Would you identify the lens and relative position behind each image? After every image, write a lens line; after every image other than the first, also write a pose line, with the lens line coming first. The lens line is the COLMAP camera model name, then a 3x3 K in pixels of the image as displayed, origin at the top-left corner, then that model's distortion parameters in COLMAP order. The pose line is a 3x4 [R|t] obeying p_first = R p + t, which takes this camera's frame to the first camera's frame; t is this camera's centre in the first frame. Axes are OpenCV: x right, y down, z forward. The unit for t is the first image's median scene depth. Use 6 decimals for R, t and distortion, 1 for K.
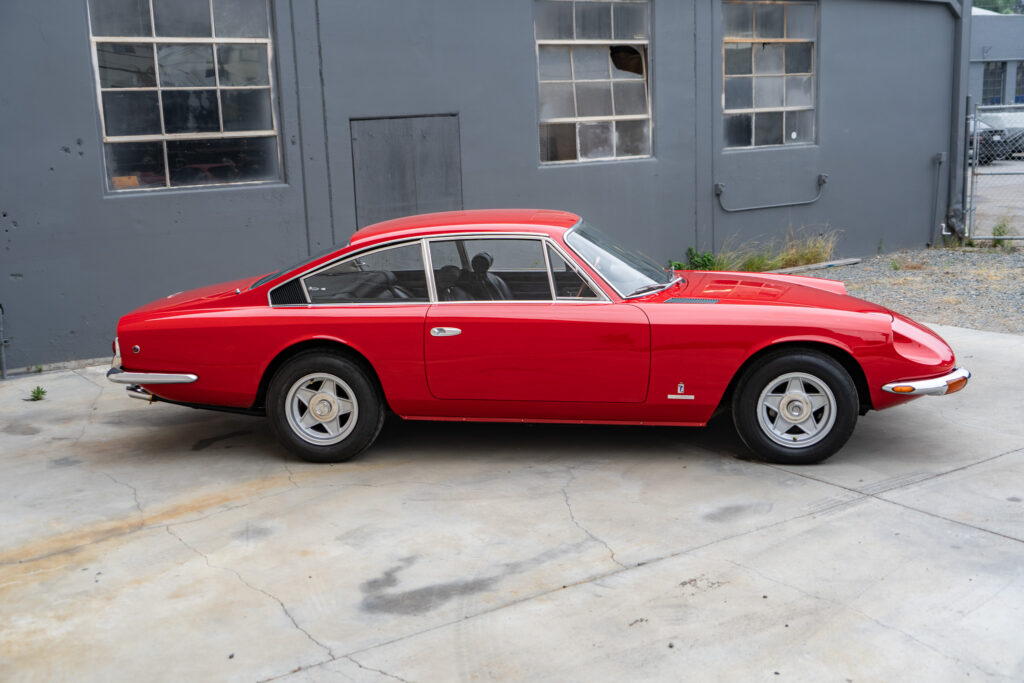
lens RADIAL K [[1166.4, 0, 507.0], [0, 1166.4, 345.2], [0, 0, 1]] dist [0.035218, 0.000000]
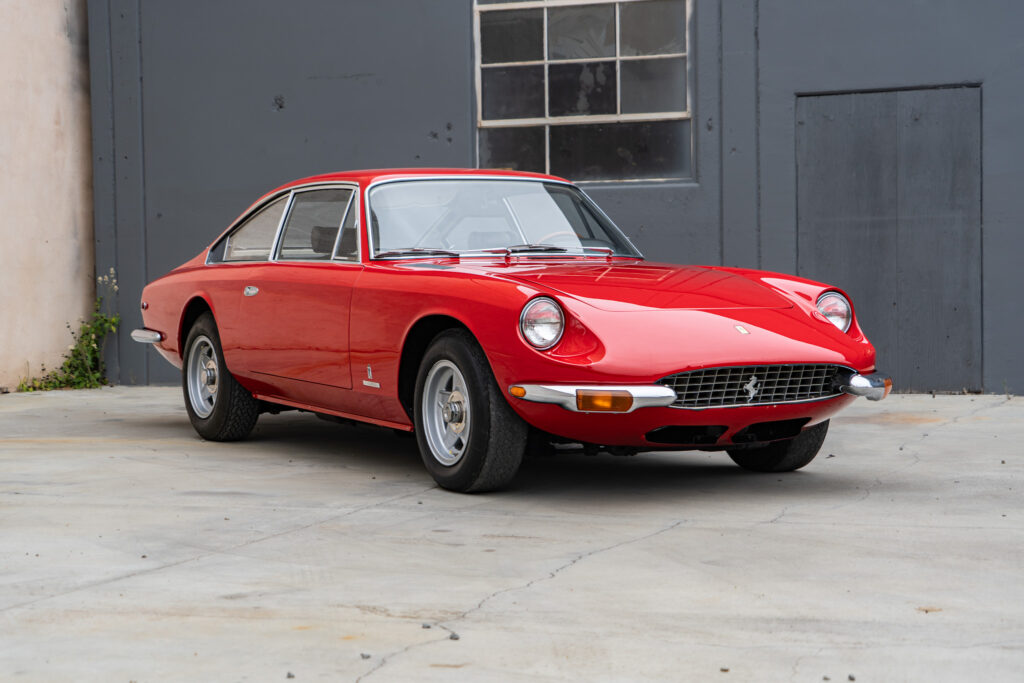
lens RADIAL K [[2022.8, 0, 507.7], [0, 2022.8, 369.7], [0, 0, 1]] dist [0.073716, 0.000000]
pose [[0.578804, 0.069407, -0.812508, 0.840324], [-0.162907, 0.986129, -0.031811, 0.040920], [0.799029, 0.150775, 0.582082, 0.188480]]
